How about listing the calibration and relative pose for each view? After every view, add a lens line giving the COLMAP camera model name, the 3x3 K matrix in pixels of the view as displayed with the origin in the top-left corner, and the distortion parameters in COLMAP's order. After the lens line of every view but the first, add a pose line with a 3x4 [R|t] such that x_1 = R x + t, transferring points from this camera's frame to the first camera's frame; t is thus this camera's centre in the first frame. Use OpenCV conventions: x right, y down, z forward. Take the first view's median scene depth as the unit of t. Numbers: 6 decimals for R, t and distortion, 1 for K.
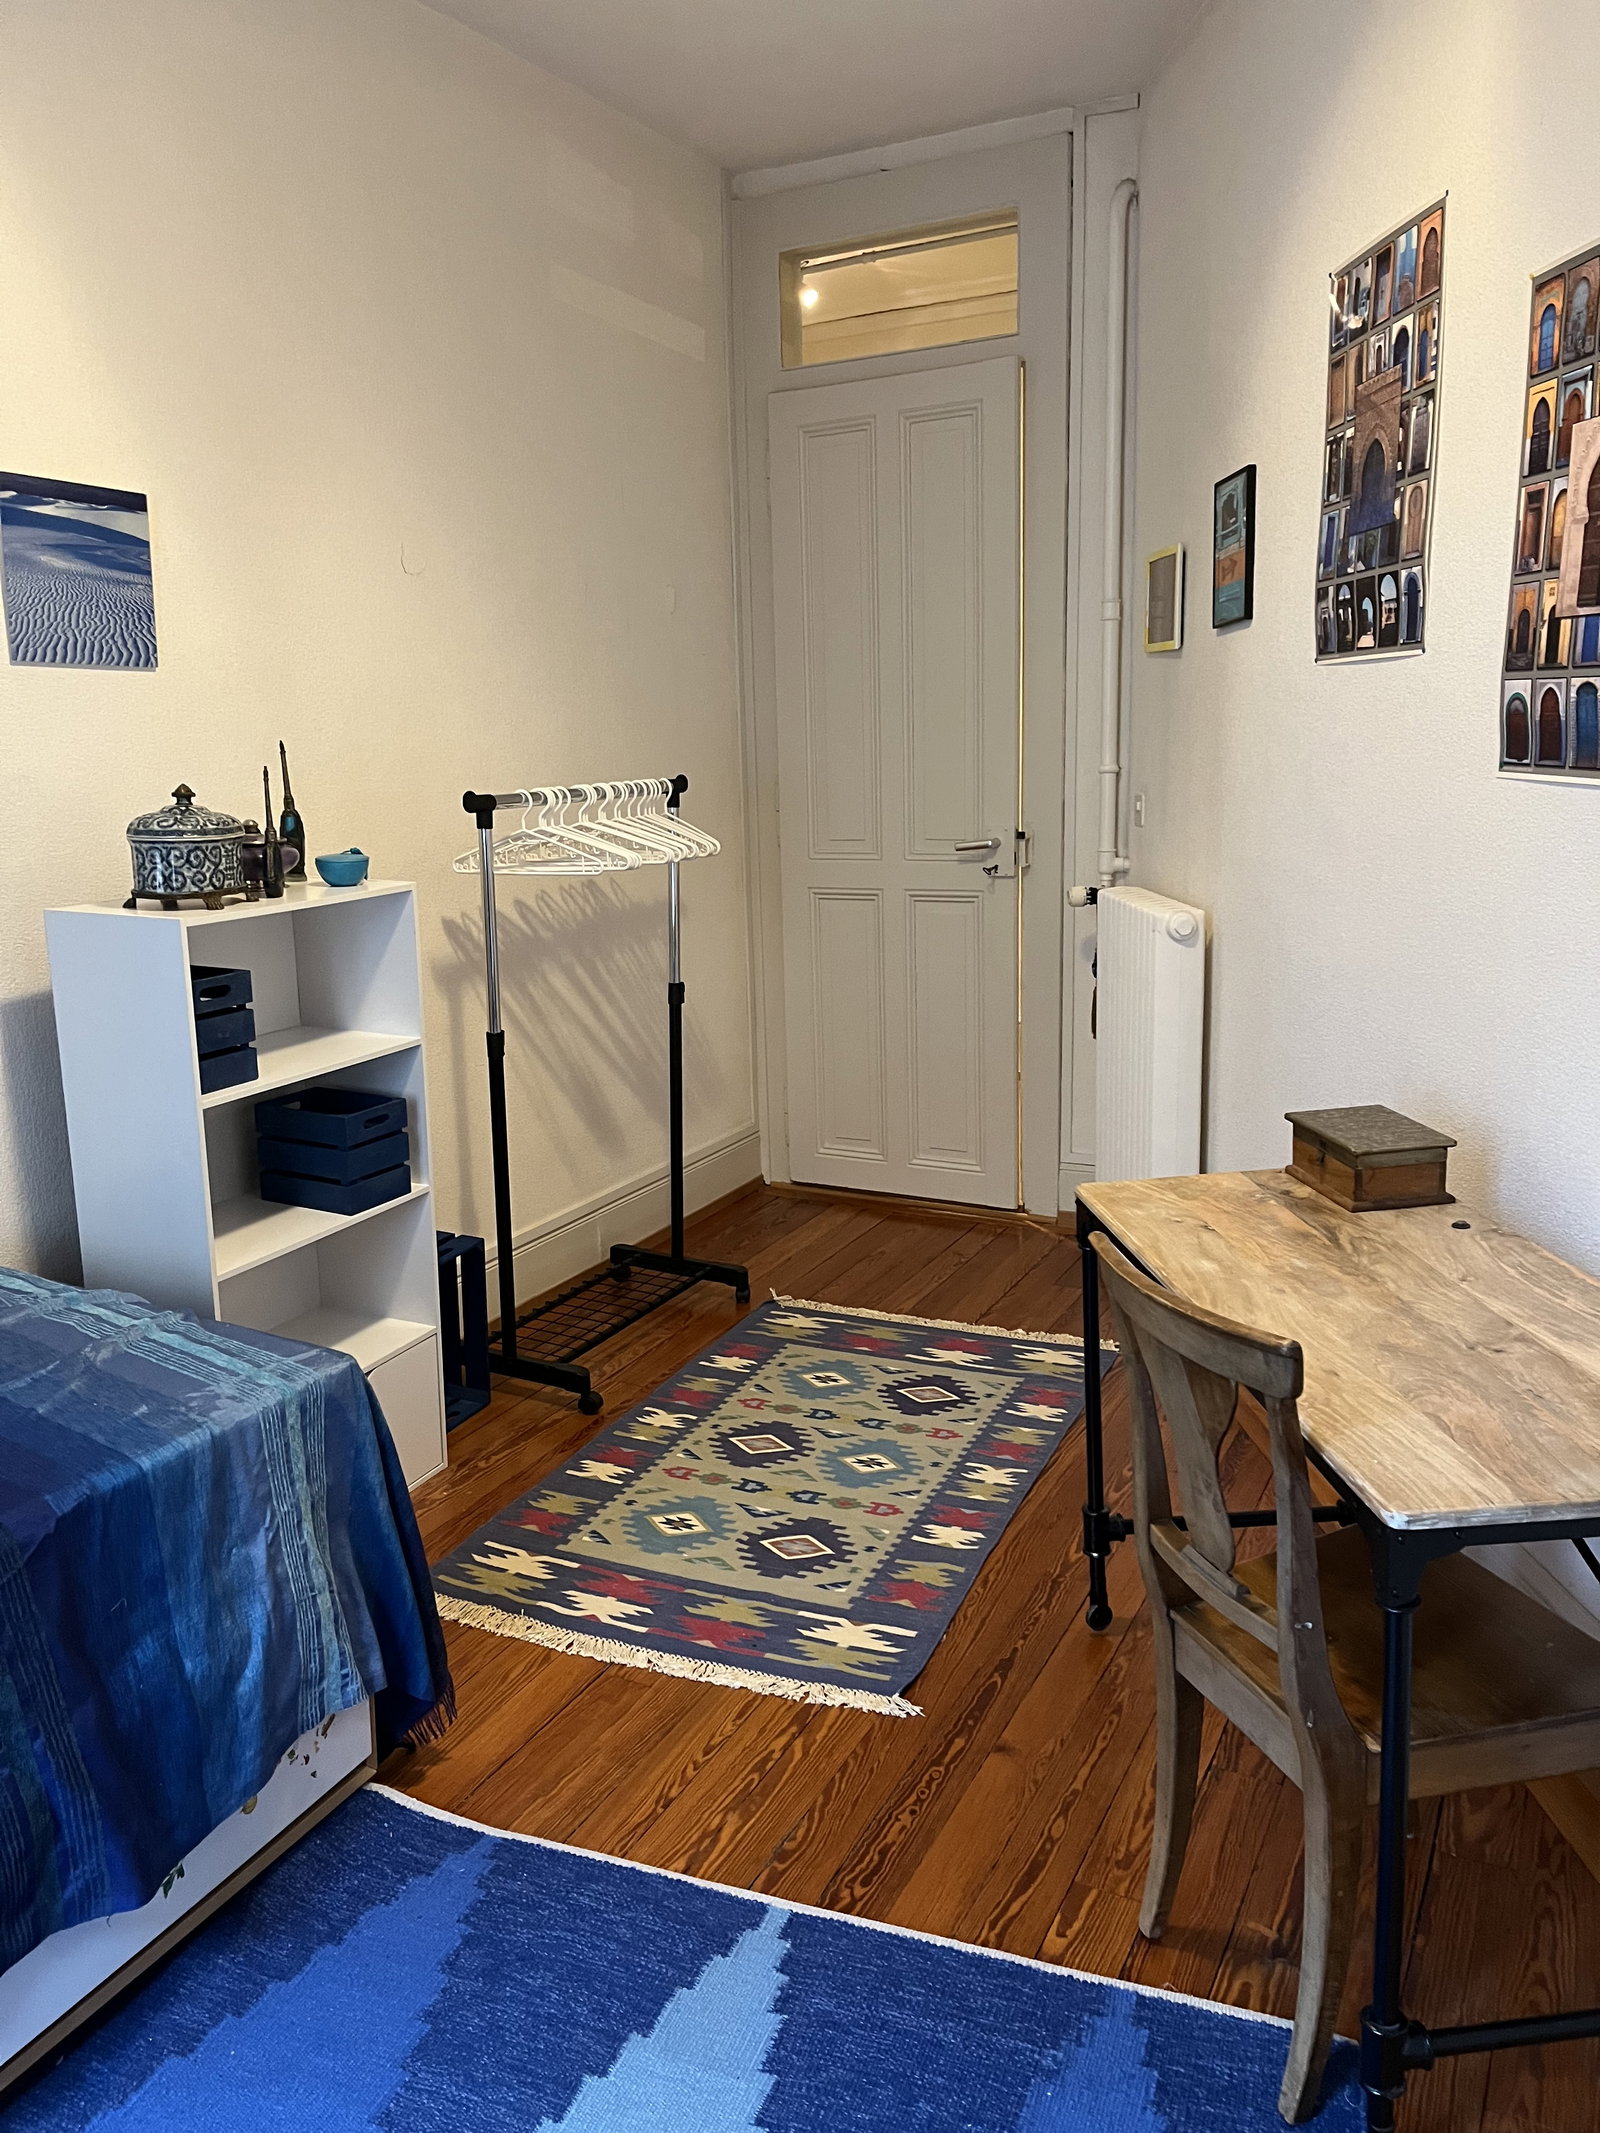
lens RADIAL K [[1617.6, 0, 781.3], [0, 1617.6, 1067.4], [0, 0, 1]] dist [0.075250, -0.097297]
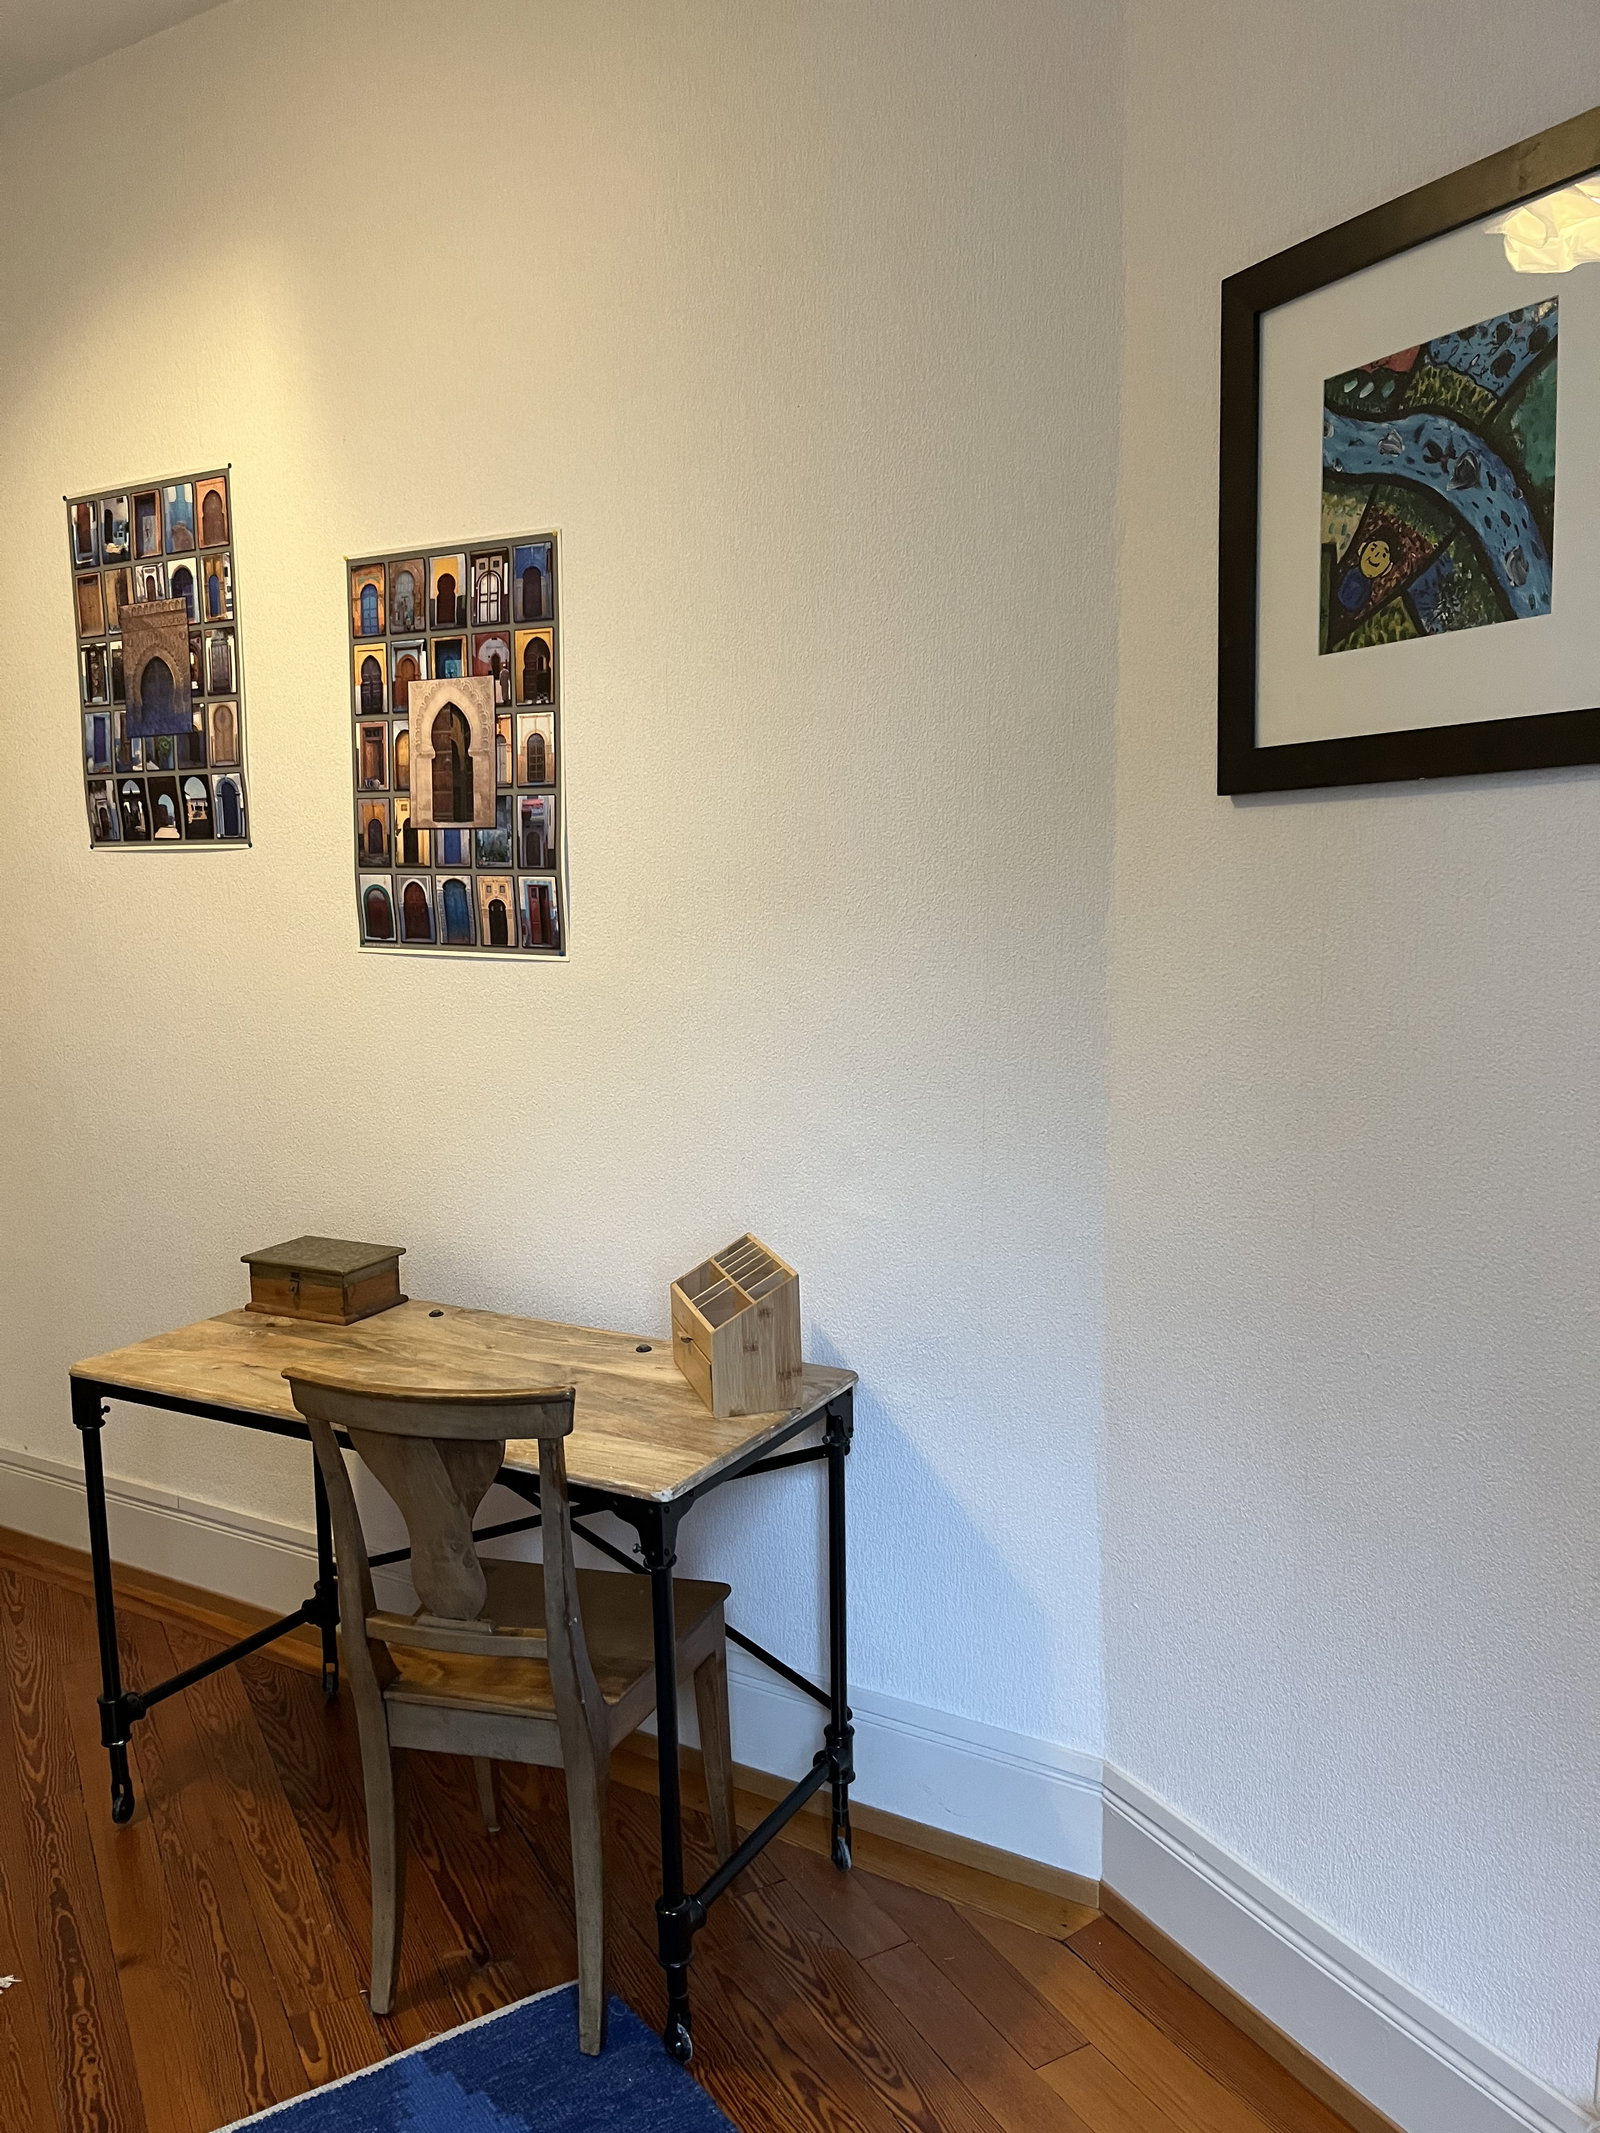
lens RADIAL K [[1617.6, 0, 781.3], [0, 1617.6, 1067.4], [0, 0, 1]] dist [0.075250, -0.097297]
pose [[0.565676, -0.071789, 0.821497, -0.401085], [0.160745, 0.986693, -0.024462, -0.013003], [-0.808809, 0.145889, 0.569688, 0.072014]]
